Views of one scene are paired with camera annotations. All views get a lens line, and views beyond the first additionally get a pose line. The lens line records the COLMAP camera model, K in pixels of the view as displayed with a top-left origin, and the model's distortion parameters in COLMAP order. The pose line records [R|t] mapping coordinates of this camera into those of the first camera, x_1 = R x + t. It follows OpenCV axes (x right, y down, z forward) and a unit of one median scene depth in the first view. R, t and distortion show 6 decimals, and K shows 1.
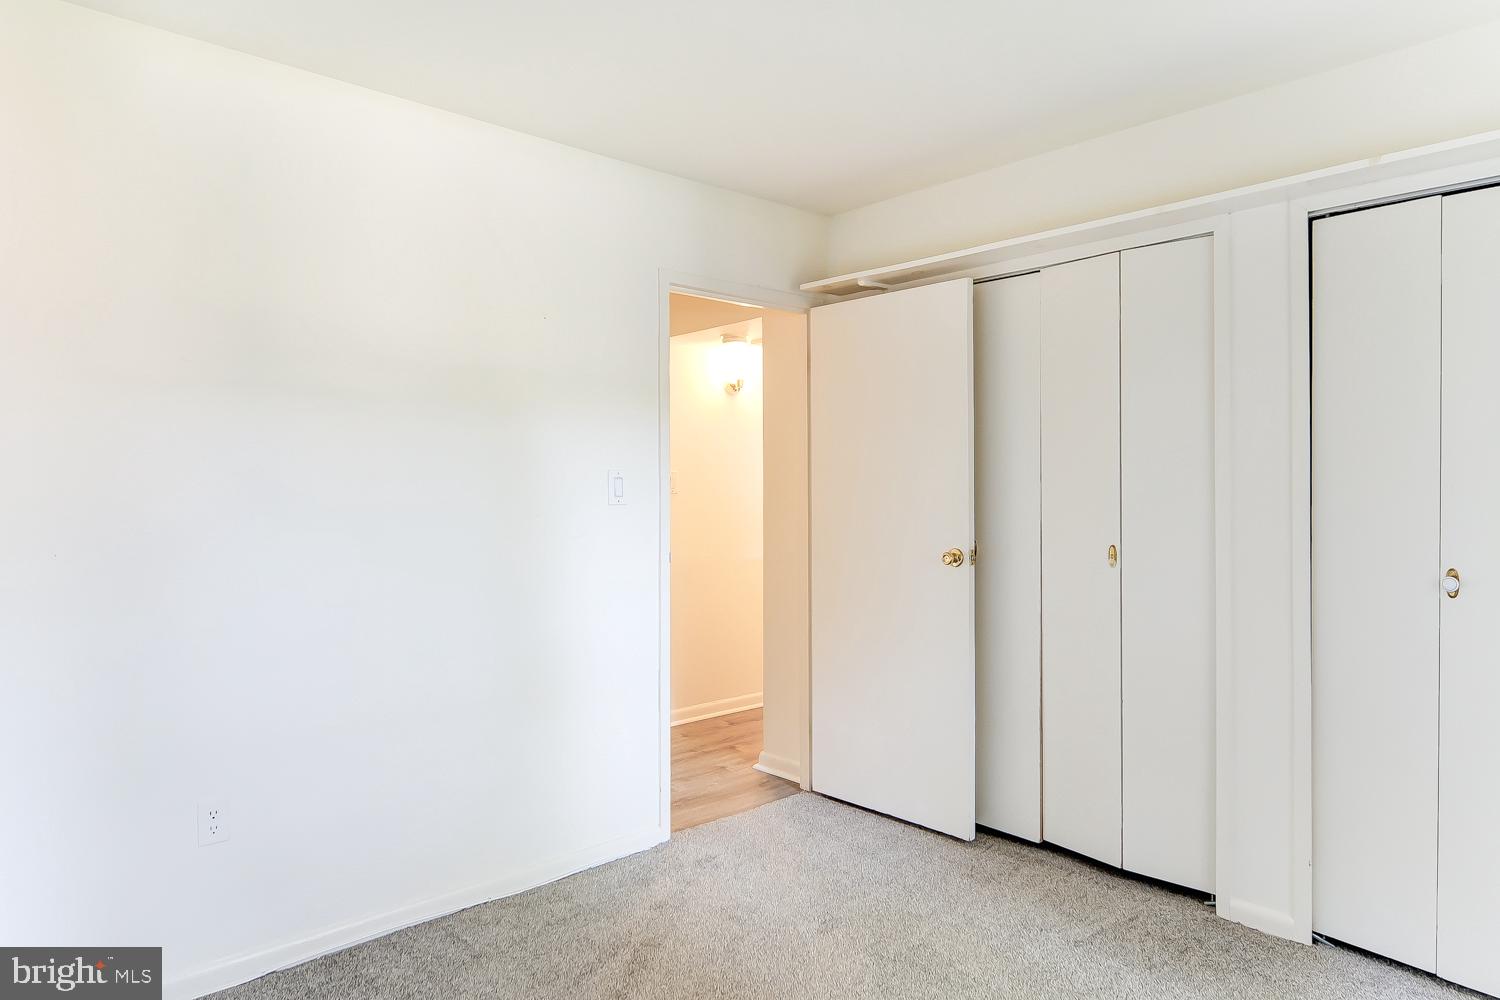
lens RADIAL K [[915.4, 0, 758.5], [0, 915.4, 492.8], [0, 0, 1]] dist [0.005964, -0.003993]
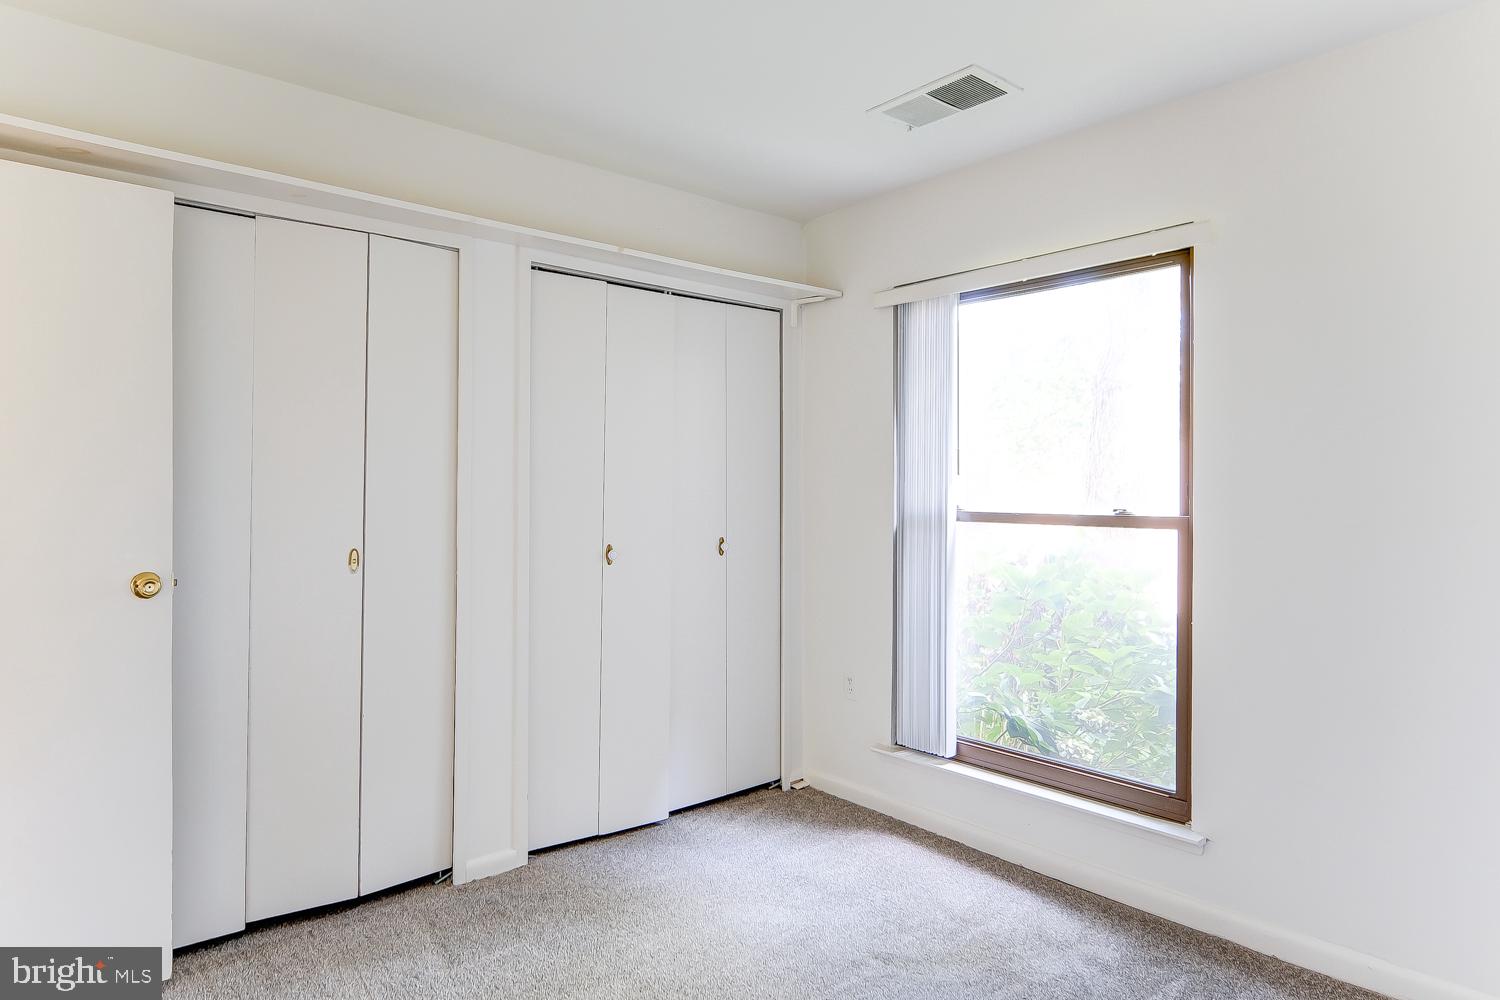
lens RADIAL K [[915.4, 0, 747.7], [0, 915.4, 491.8], [0, 0, 1]] dist [0.005964, -0.003993]
pose [[0.023122, -0.004334, 0.999723, -0.556474], [-0.001287, 0.999990, 0.004365, -0.005078], [-0.999732, -0.001388, 0.023116, 0.623305]]
